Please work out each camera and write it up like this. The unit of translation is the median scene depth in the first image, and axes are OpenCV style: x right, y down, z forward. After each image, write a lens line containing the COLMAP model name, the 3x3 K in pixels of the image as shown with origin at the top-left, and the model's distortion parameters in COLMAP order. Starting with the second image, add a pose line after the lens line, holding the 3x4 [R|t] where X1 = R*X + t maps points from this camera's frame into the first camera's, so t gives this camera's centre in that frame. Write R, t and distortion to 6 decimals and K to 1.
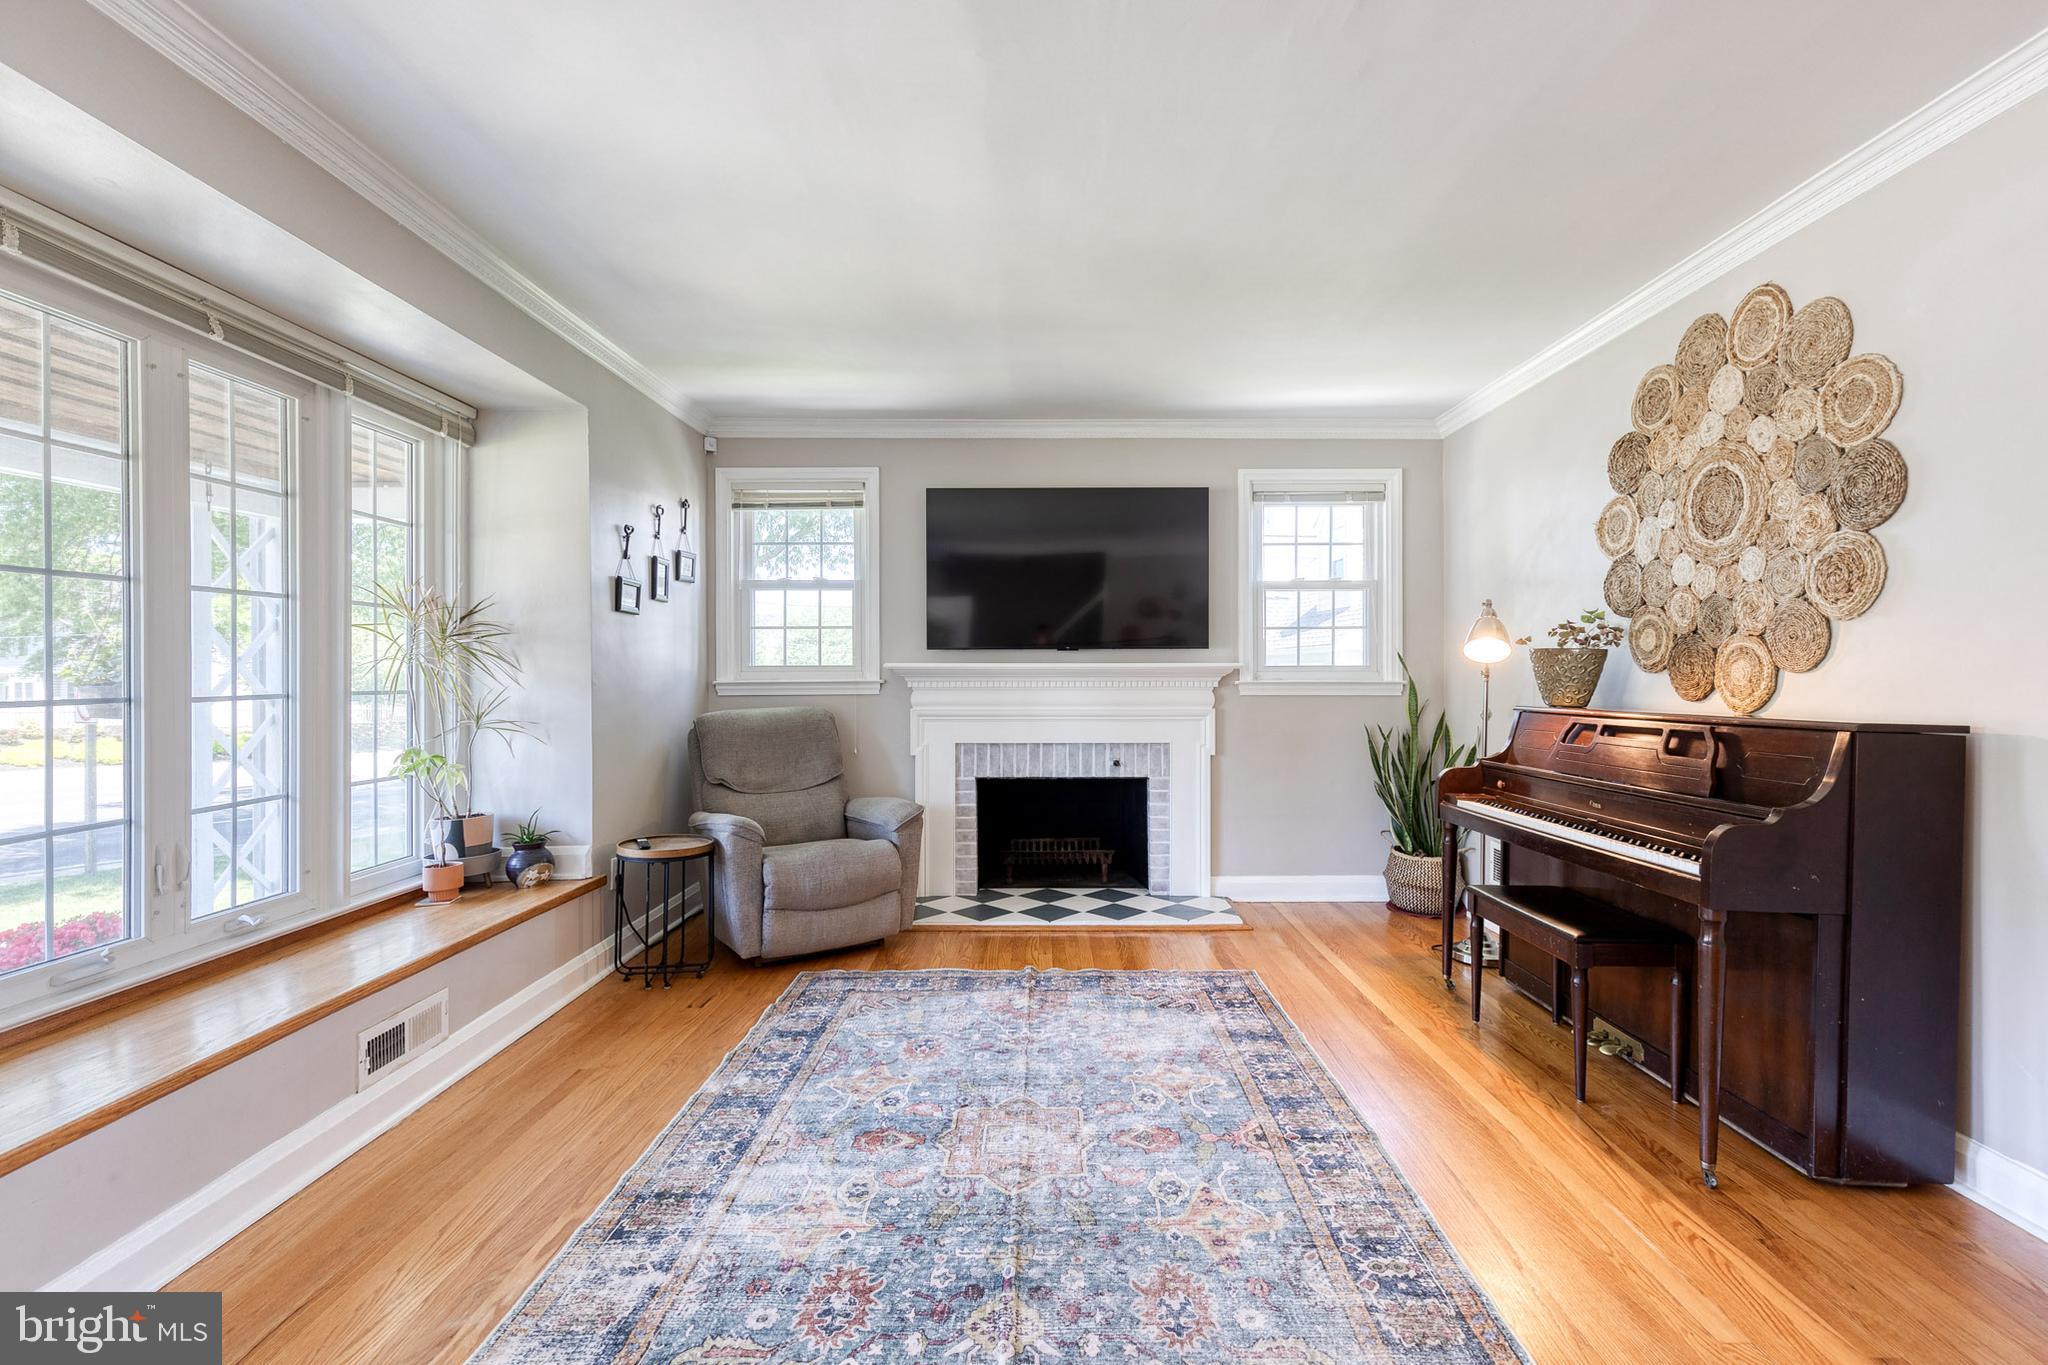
lens RADIAL K [[927.5, 0, 1047.6], [0, 927.5, 678.3], [0, 0, 1]] dist [0.011644, -0.000740]
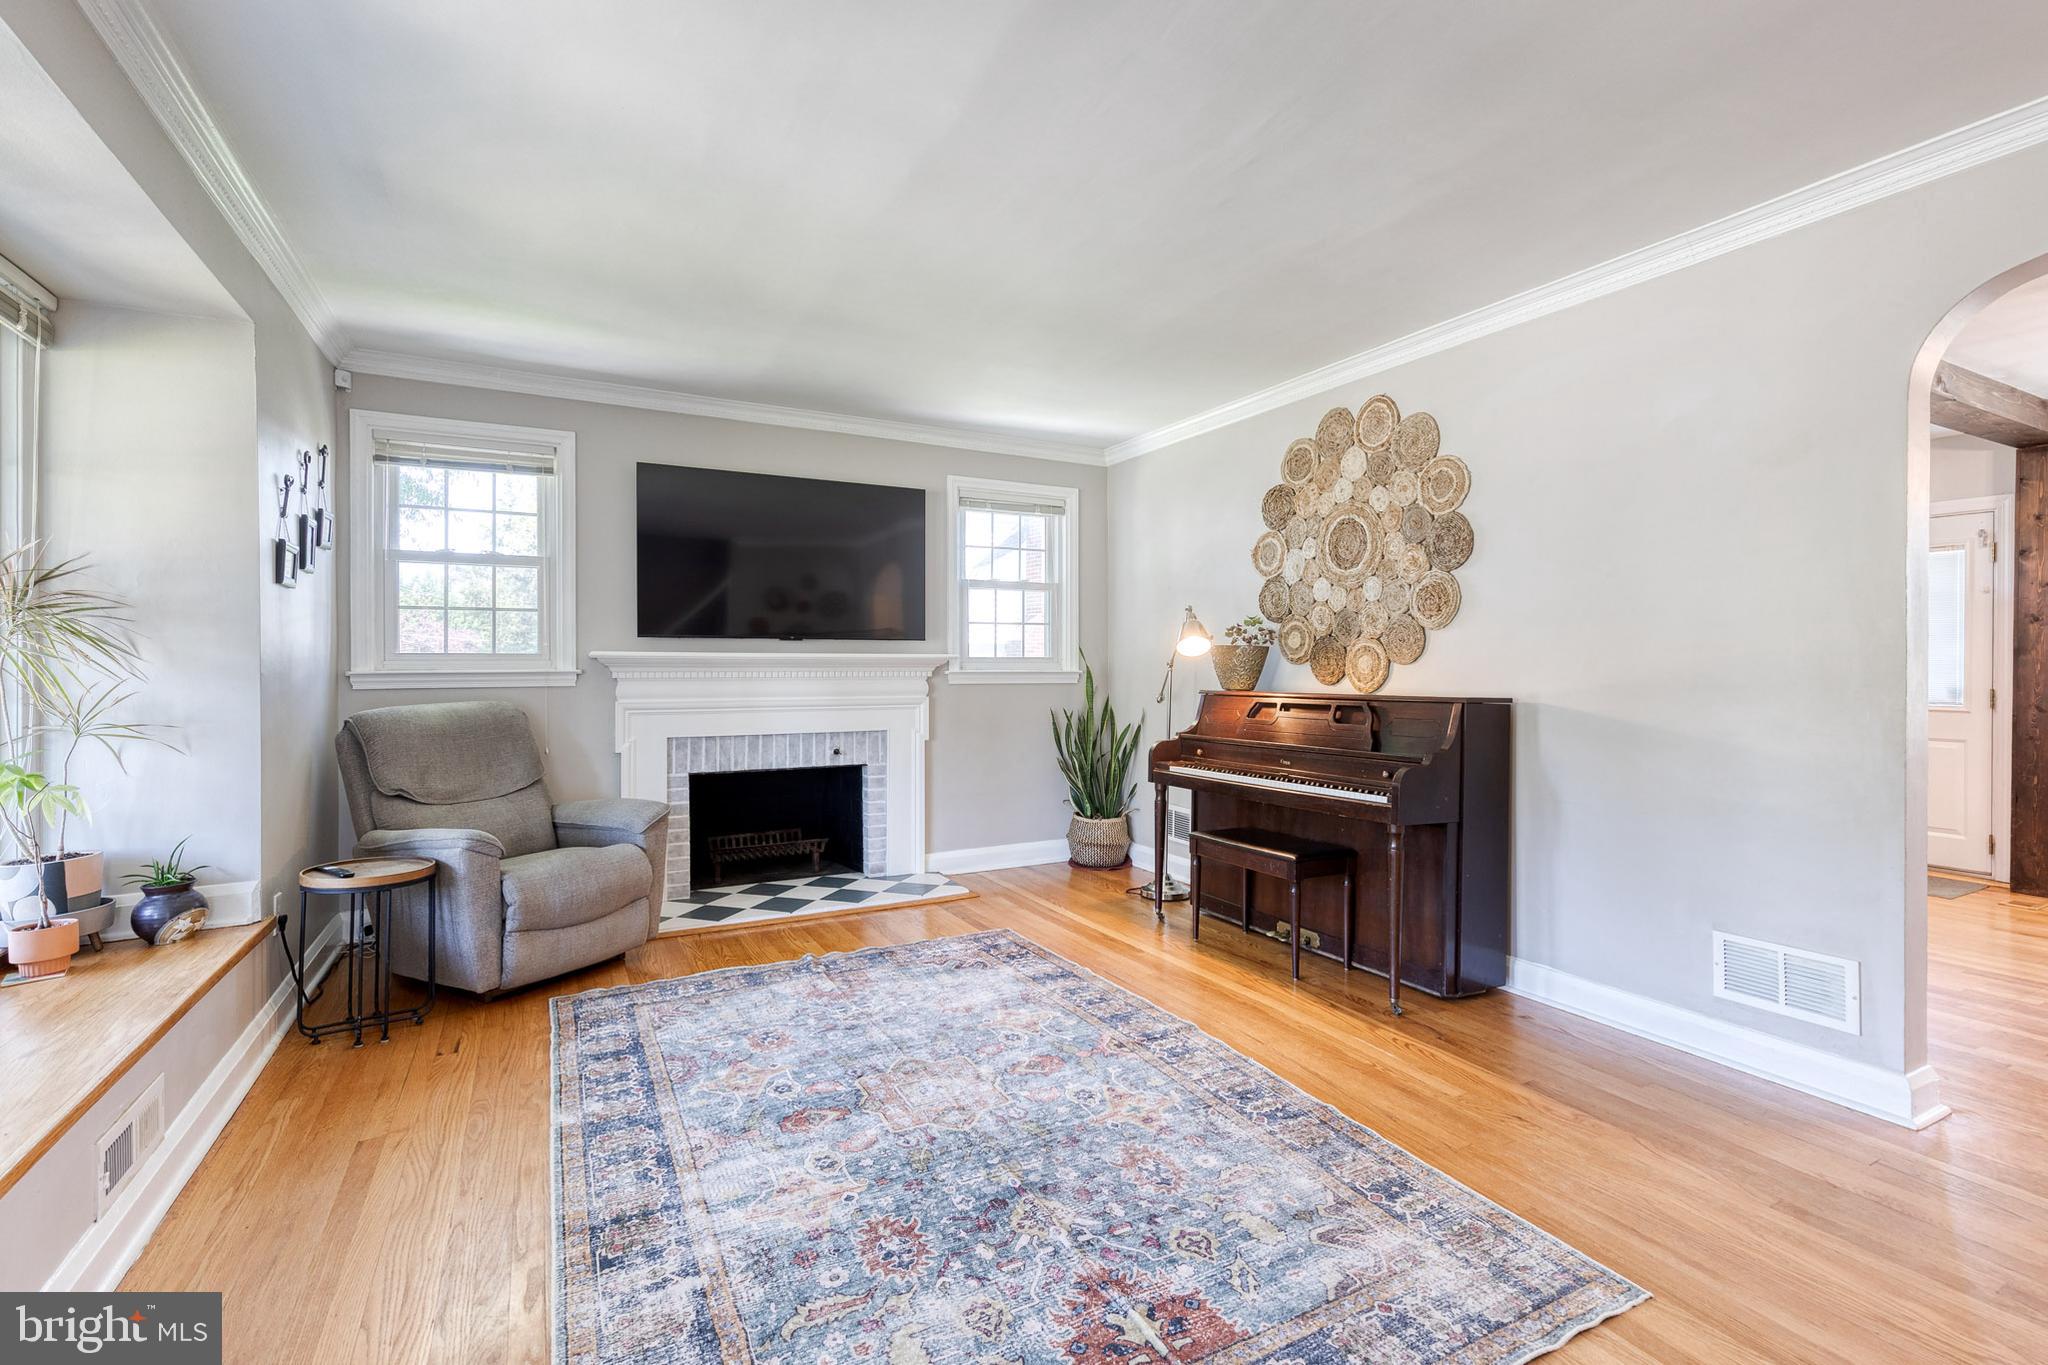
lens RADIAL K [[932.3, 0, 1057.3], [0, 932.3, 670.3], [0, 0, 1]] dist [0.016346, -0.000872]
pose [[0.879002, -0.000621, 0.476818, -0.288643], [-0.000070, 0.999999, 0.001430, 0.000587], [-0.476818, -0.001290, 0.879001, -0.023524]]
